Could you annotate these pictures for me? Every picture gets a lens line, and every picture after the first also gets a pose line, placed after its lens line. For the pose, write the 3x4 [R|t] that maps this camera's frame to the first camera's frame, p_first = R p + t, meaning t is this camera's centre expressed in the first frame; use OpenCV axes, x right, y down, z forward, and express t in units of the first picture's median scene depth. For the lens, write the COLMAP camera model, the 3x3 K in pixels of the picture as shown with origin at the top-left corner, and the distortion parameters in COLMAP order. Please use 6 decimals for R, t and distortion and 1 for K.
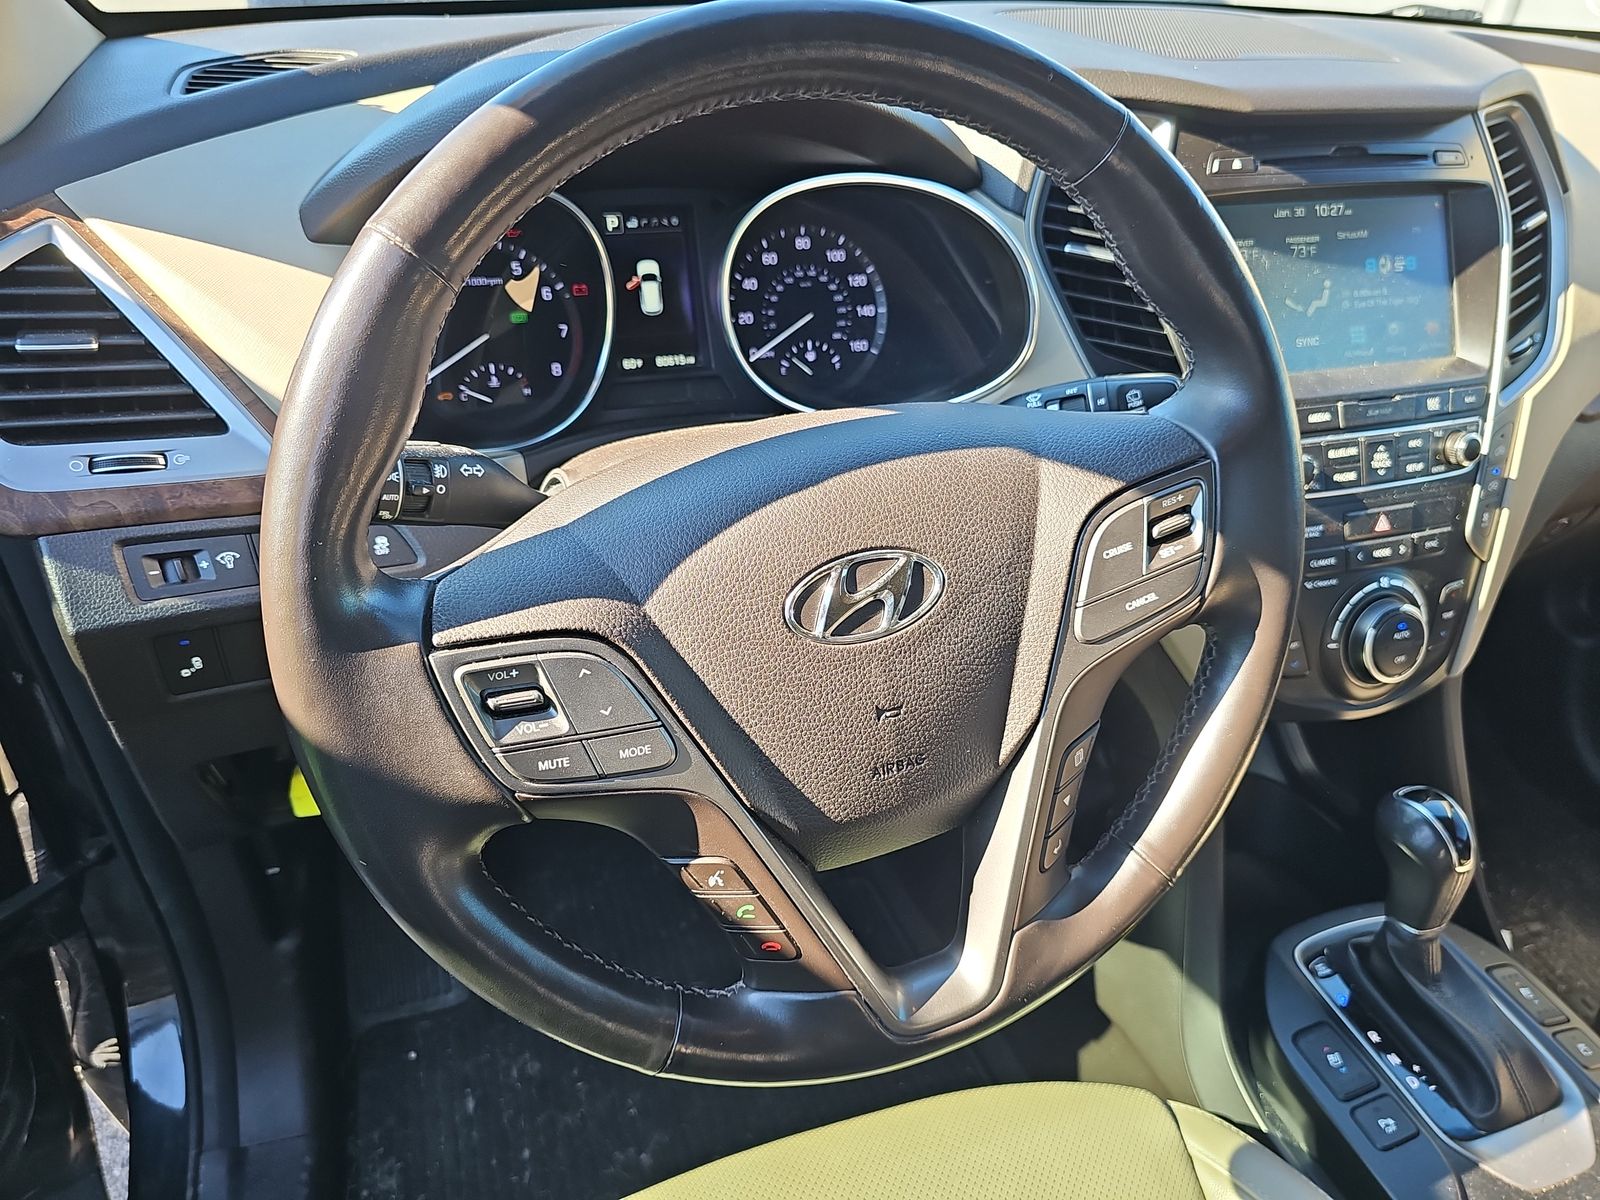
lens RADIAL K [[1067.0, 0, 800.0], [0, 1067.0, 600.0], [0, 0, 1]] dist [0.098631, -0.095247]
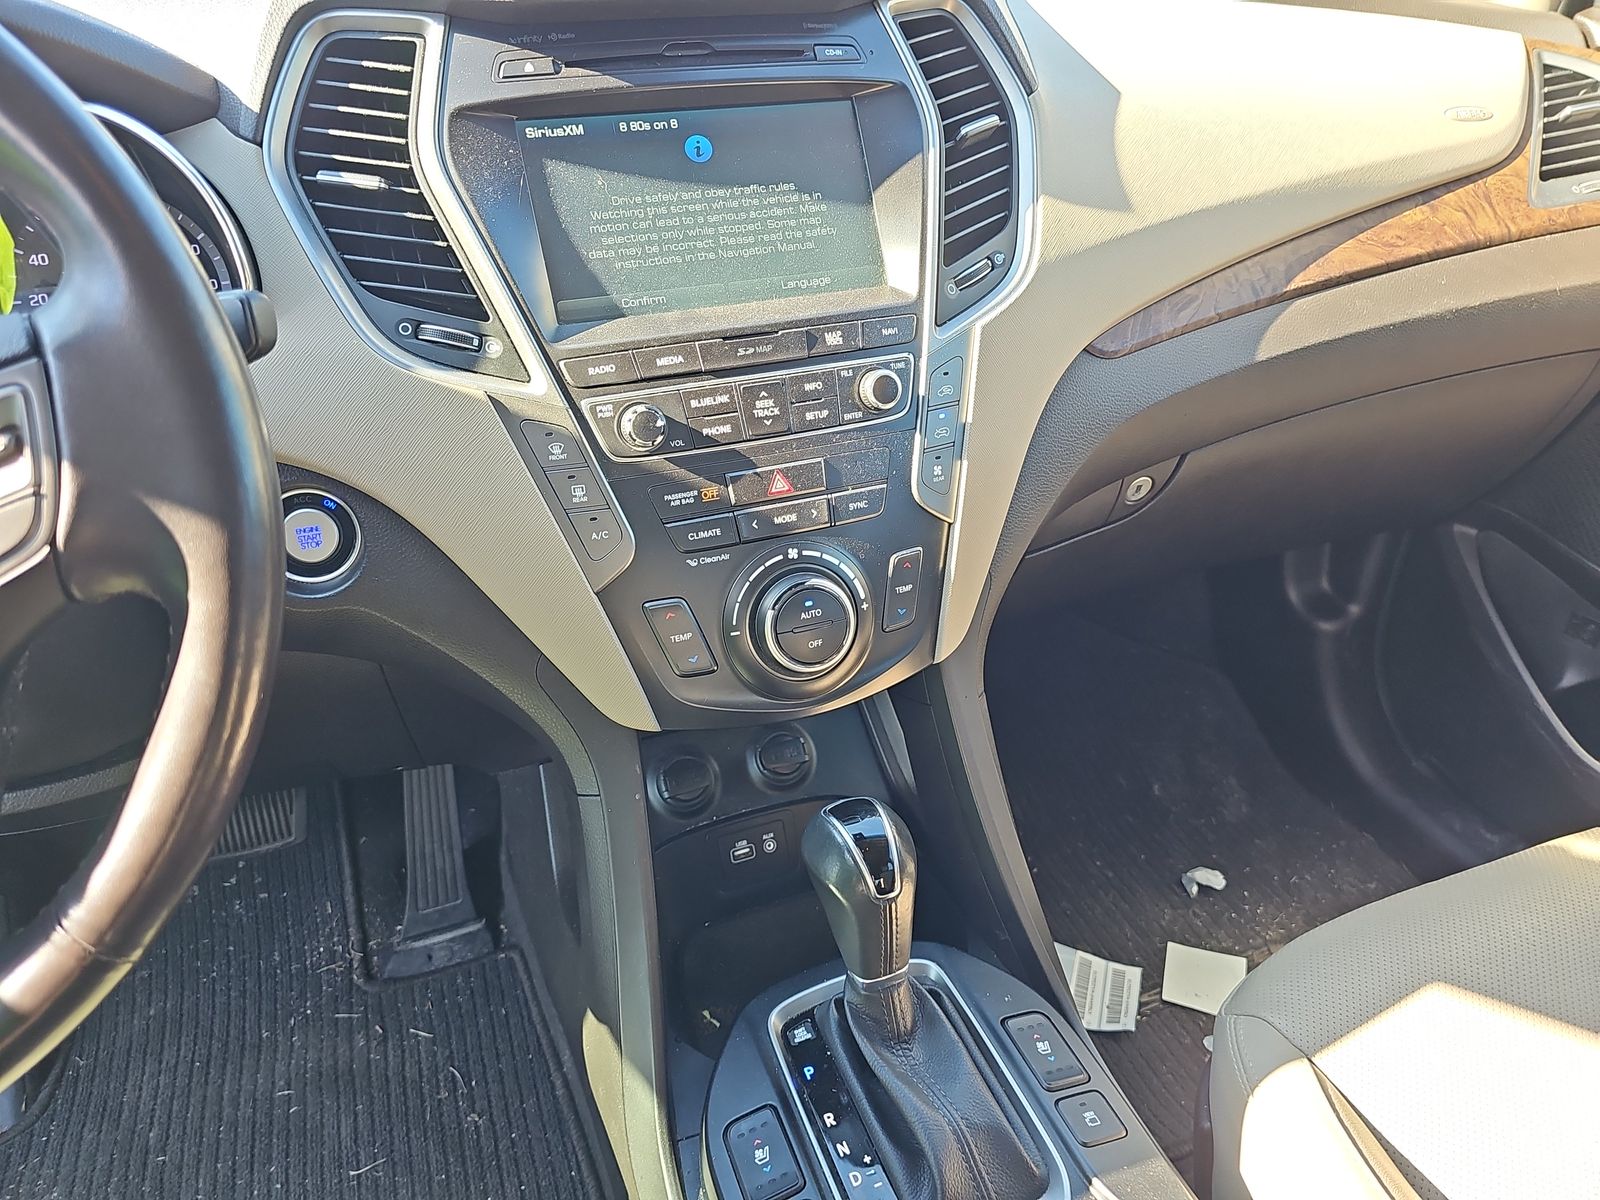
lens RADIAL K [[1067.0, 0, 800.0], [0, 1067.0, 600.0], [0, 0, 1]] dist [0.098631, -0.095247]
pose [[0.996487, -0.079436, -0.026528, 0.760082], [0.077602, 0.994916, -0.064193, 0.097753], [0.031492, 0.061909, 0.997585, 0.251438]]
